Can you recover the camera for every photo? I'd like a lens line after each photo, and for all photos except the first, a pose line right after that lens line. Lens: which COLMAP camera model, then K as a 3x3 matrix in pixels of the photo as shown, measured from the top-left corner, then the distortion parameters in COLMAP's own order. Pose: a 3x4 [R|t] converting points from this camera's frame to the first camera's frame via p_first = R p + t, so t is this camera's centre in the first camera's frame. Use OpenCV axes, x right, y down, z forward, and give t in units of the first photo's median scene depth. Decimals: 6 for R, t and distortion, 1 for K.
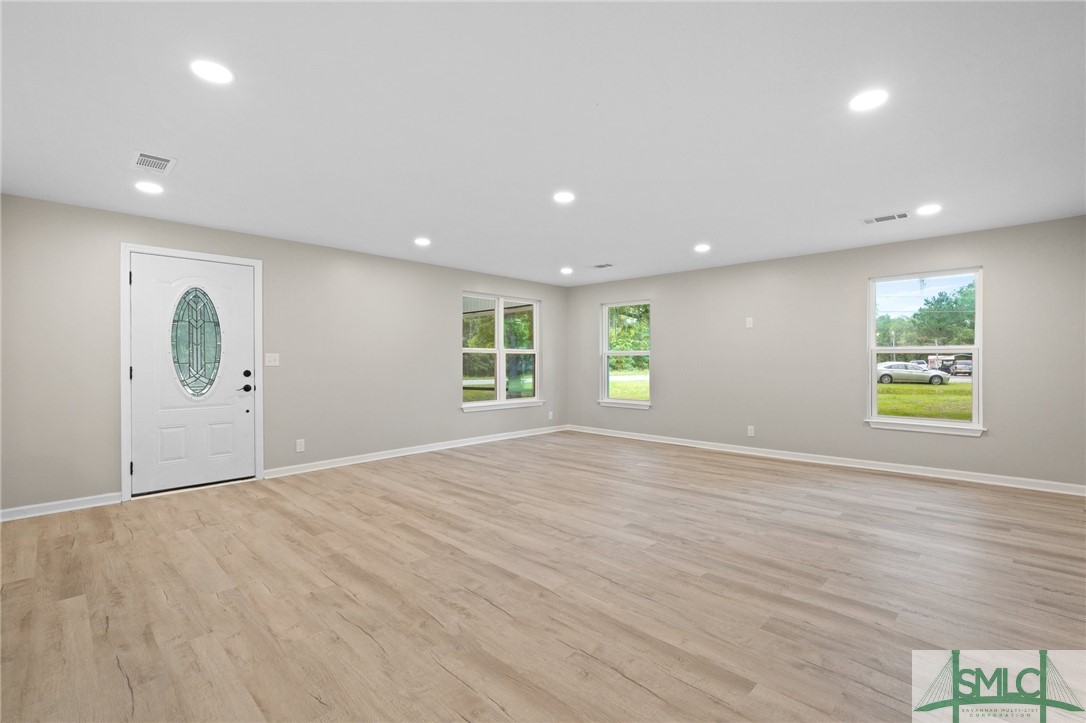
lens RADIAL K [[489.4, 0, 546.7], [0, 489.4, 361.1], [0, 0, 1]] dist [-0.001385, 0.000067]
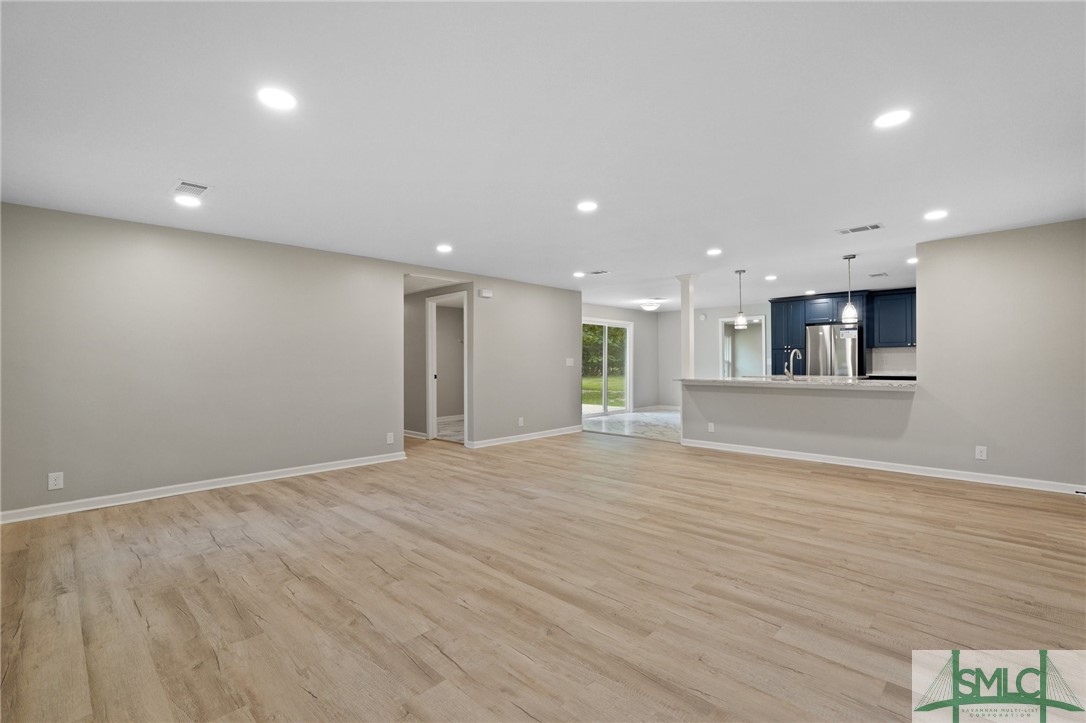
lens RADIAL K [[488.0, 0, 545.6], [0, 488.0, 365.2], [0, 0, 1]] dist [-0.001982, 0.000785]
pose [[-0.999962, 0.007944, -0.003541, 0.128408], [0.007931, 0.999962, 0.003671, -0.002765], [0.003570, 0.003643, -0.999987, 2.010247]]
